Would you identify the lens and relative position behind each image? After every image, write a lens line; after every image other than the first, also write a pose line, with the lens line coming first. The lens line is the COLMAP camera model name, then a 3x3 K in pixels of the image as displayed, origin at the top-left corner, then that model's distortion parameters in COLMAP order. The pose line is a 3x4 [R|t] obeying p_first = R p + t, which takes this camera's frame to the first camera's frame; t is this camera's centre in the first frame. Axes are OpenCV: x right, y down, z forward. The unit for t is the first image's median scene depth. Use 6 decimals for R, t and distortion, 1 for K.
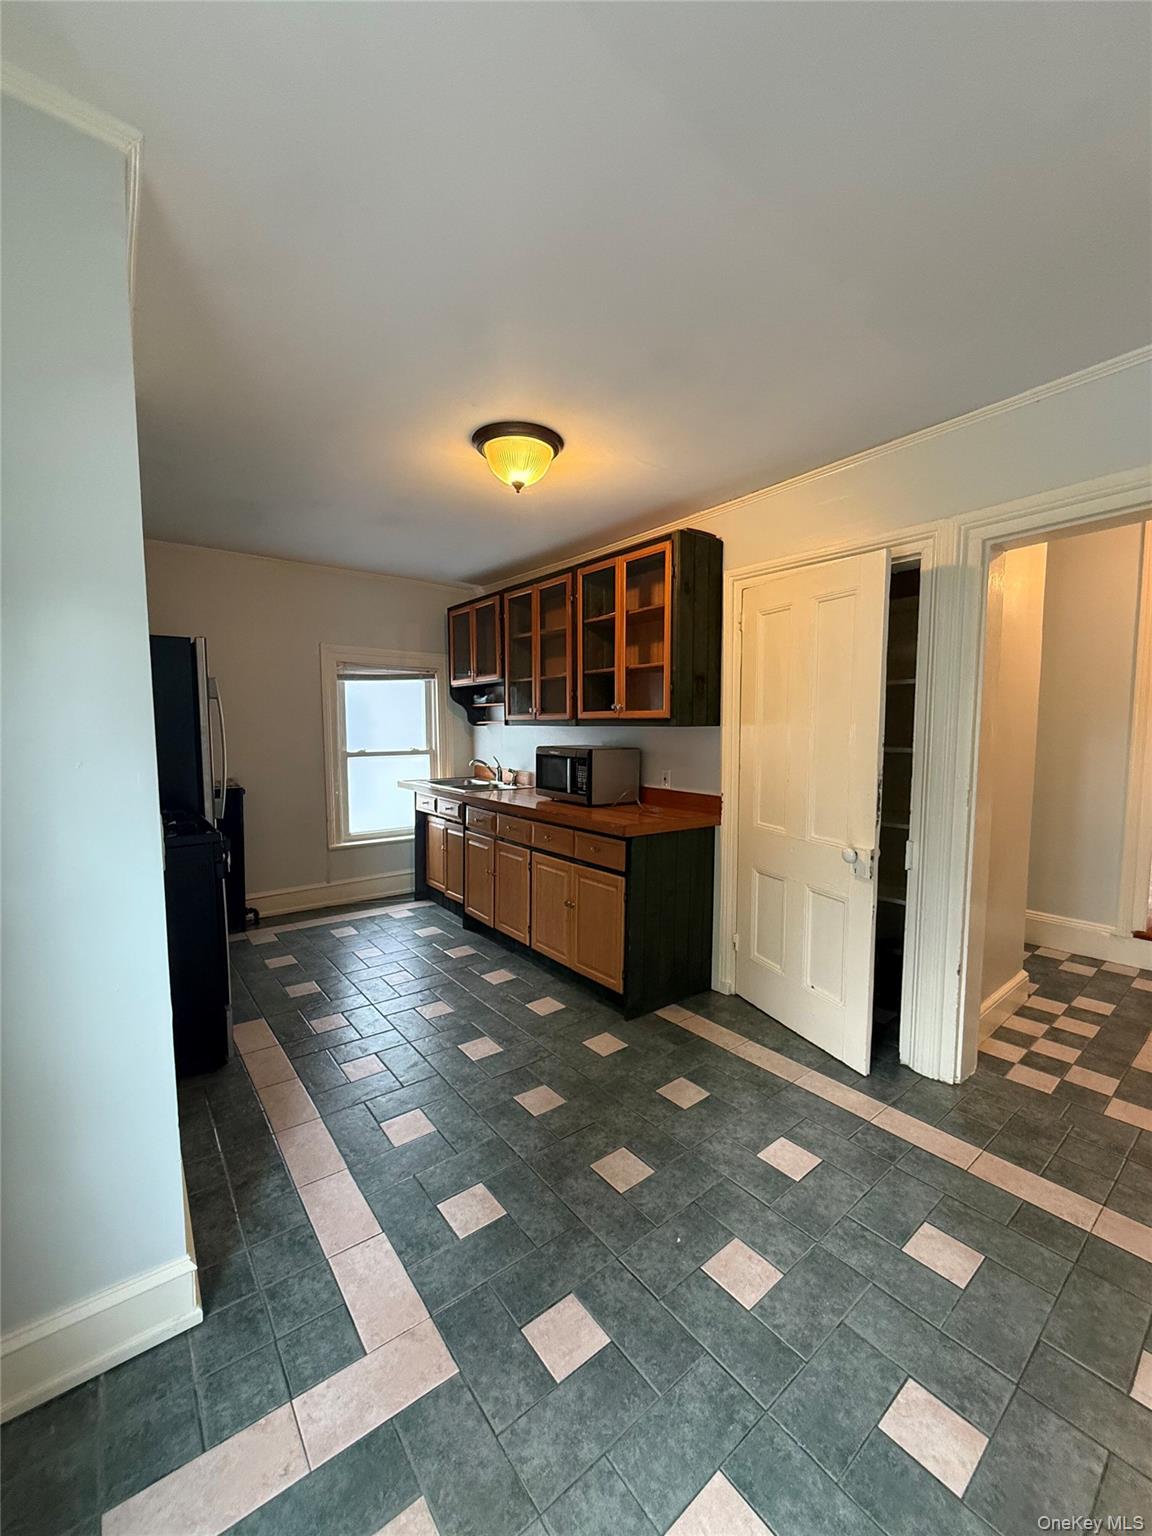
lens RADIAL K [[609.5, 0, 578.8], [0, 609.5, 773.4], [0, 0, 1]] dist [-0.000741, 0.000135]
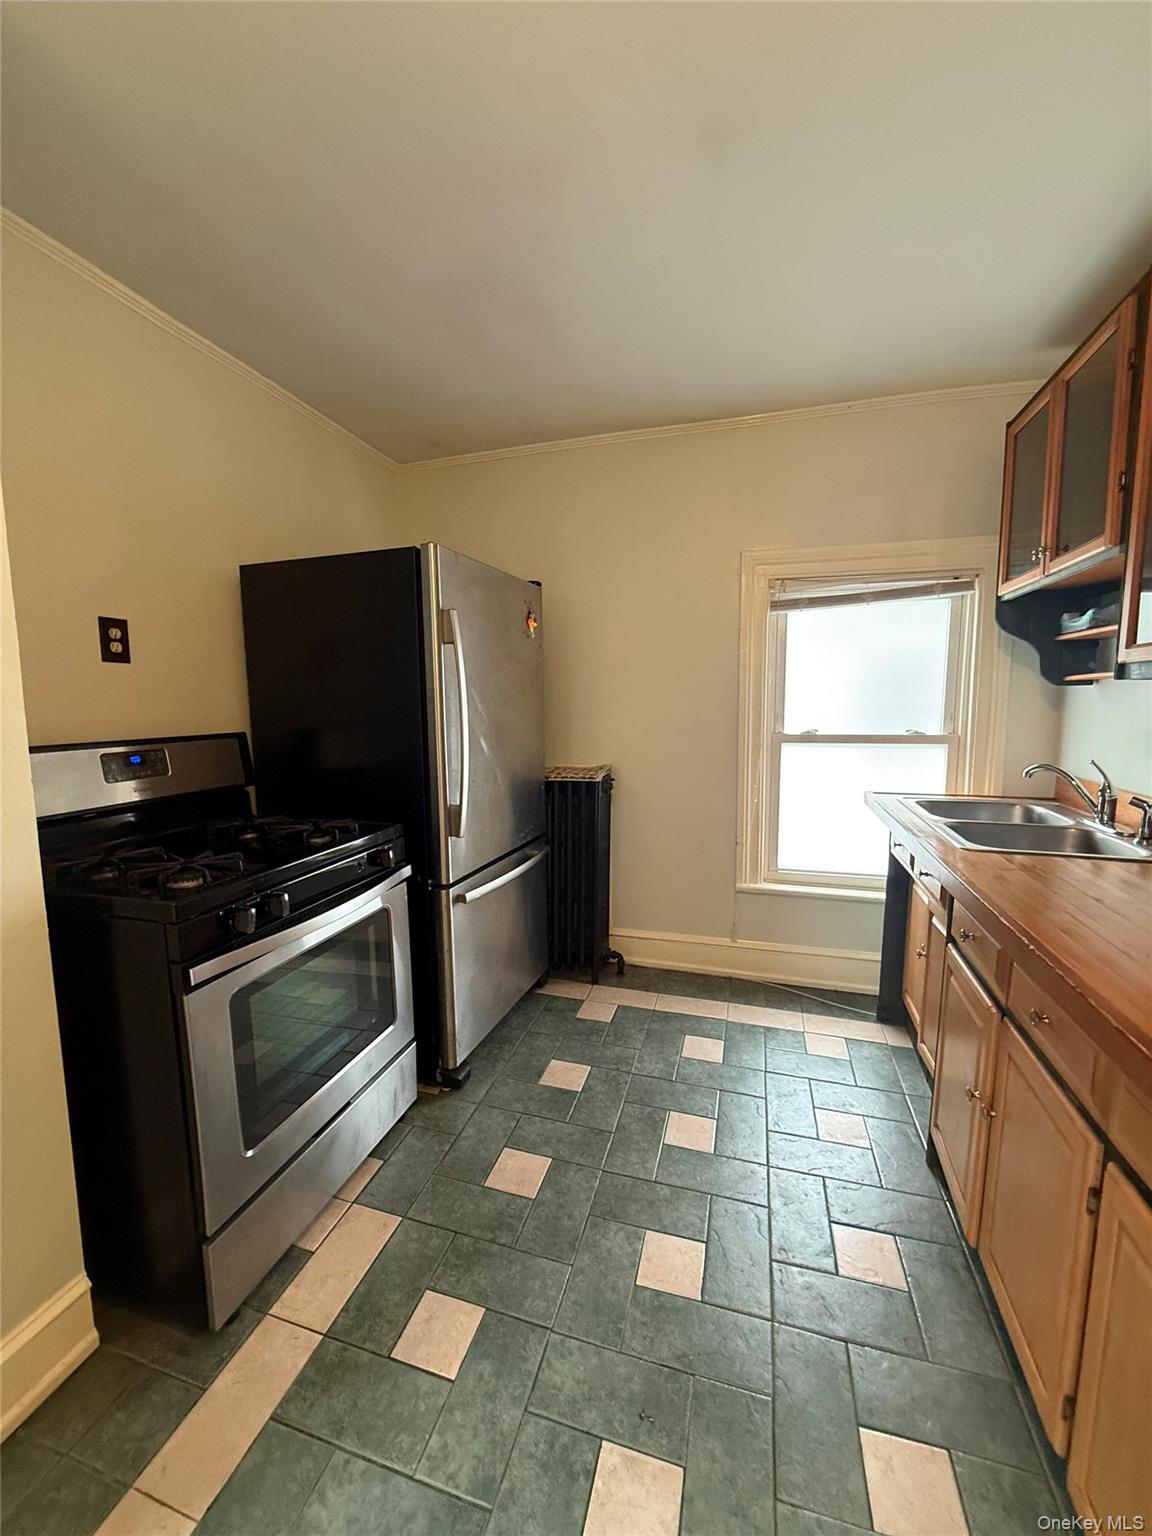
lens RADIAL K [[609.5, 0, 581.5], [0, 609.5, 773.1], [0, 0, 1]] dist [-0.000741, 0.000135]
pose [[0.581228, 0.093789, -0.808318, -0.009925], [-0.056184, 0.995591, 0.075118, -0.030695], [0.811799, 0.001754, 0.583934, 0.498430]]
